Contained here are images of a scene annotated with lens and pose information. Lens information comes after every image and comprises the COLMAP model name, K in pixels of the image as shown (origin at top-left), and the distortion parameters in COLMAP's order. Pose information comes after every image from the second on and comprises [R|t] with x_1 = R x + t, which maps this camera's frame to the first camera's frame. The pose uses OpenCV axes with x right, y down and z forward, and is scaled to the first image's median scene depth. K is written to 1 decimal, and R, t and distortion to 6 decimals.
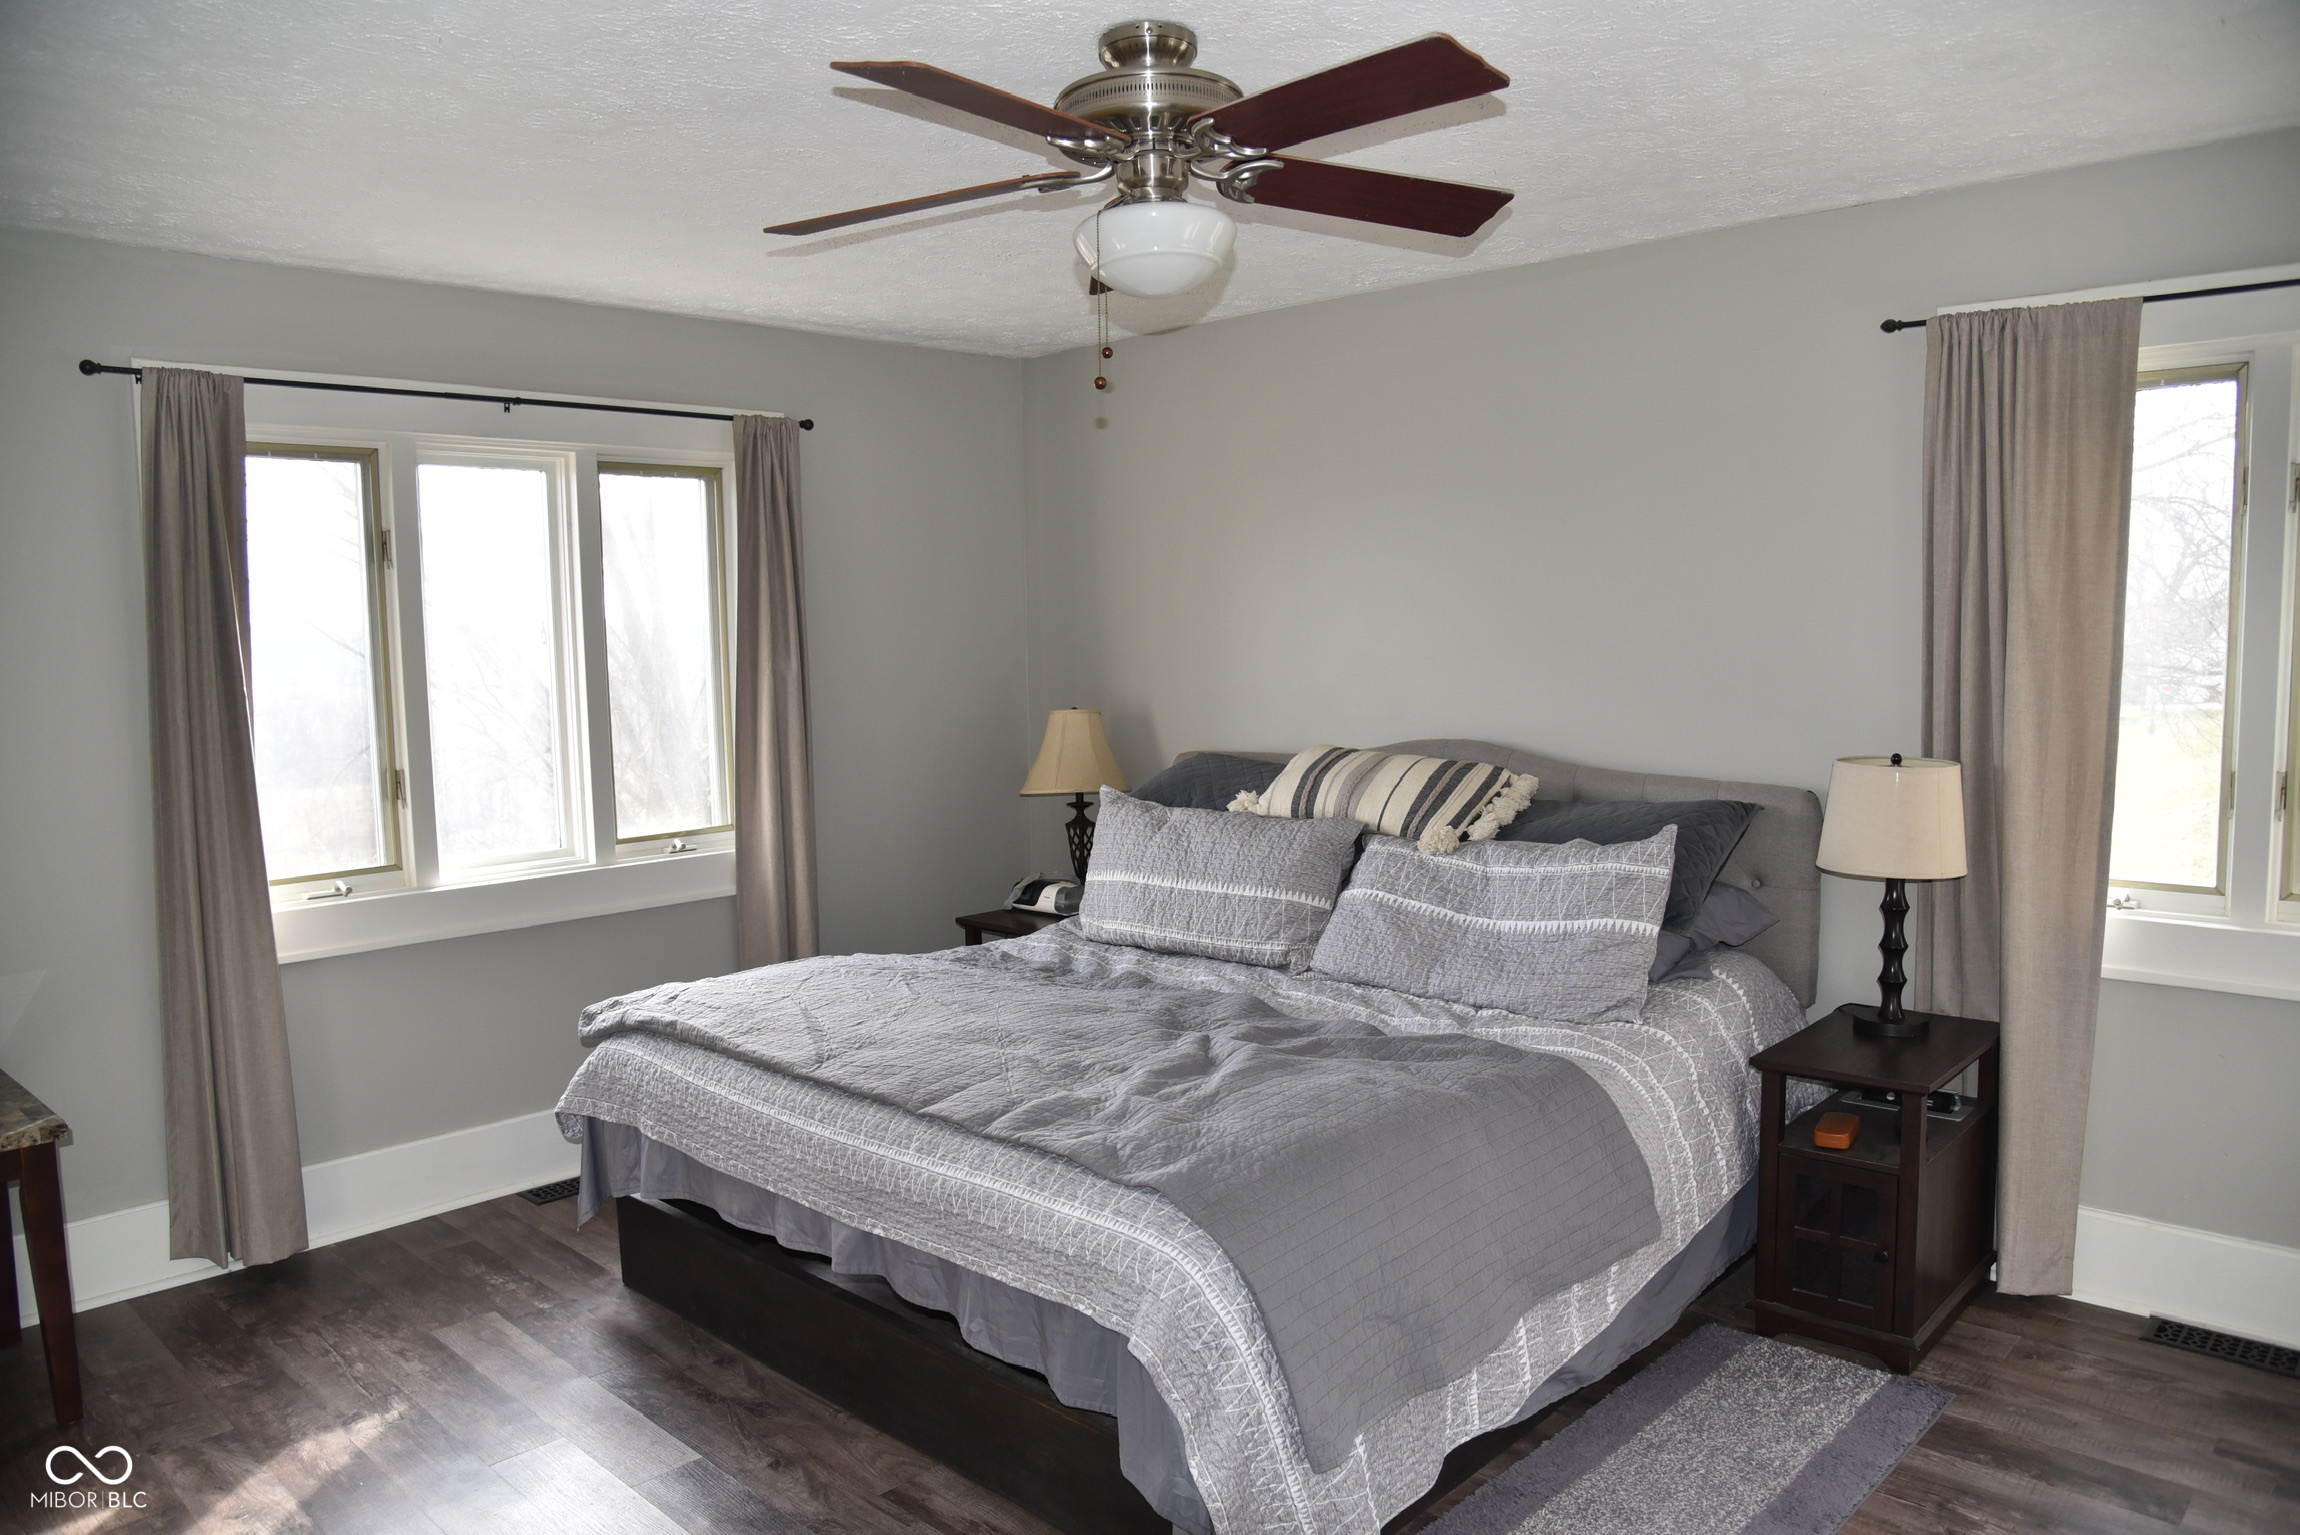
lens RADIAL K [[1593.6, 0, 1150.0], [0, 1593.6, 767.5], [0, 0, 1]] dist [-0.106364, 0.043980]
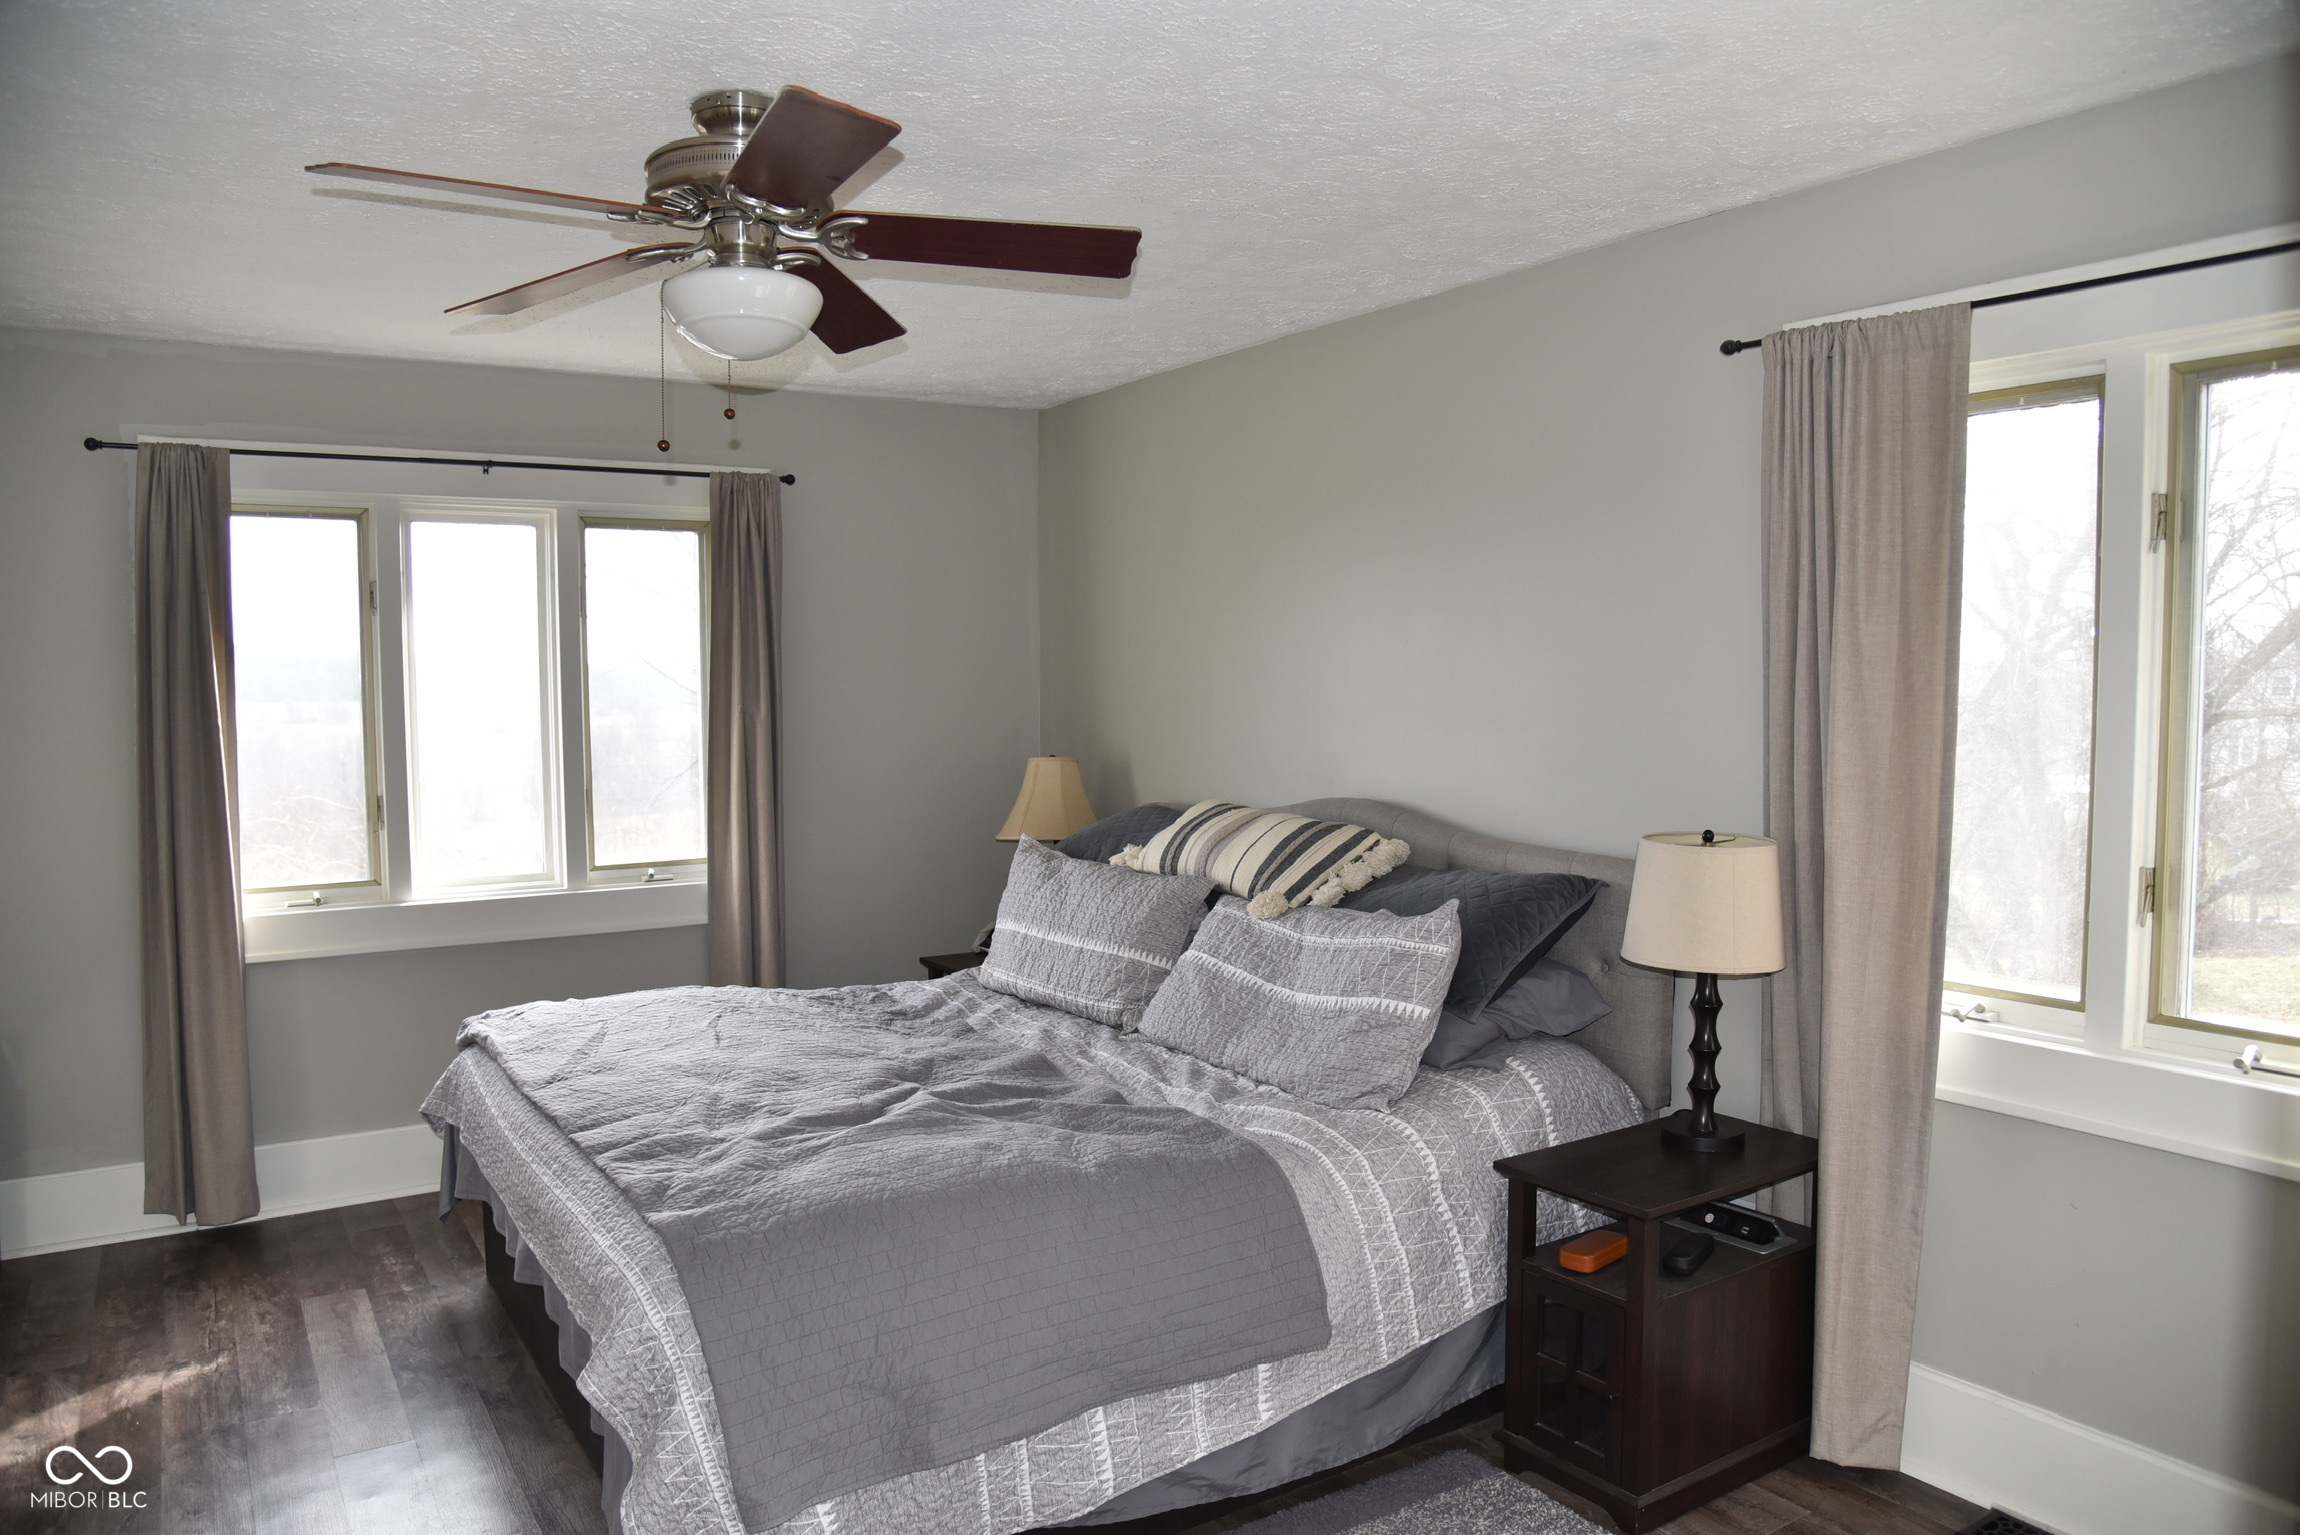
lens RADIAL K [[1593.6, 0, 1150.0], [0, 1593.6, 767.5], [0, 0, 1]] dist [-0.106364, 0.043980]
pose [[0.970427, 0.026683, -0.239917, 0.378458], [-0.033004, 0.999205, -0.022368, -0.013778], [0.239130, 0.029625, 0.970536, 0.059204]]
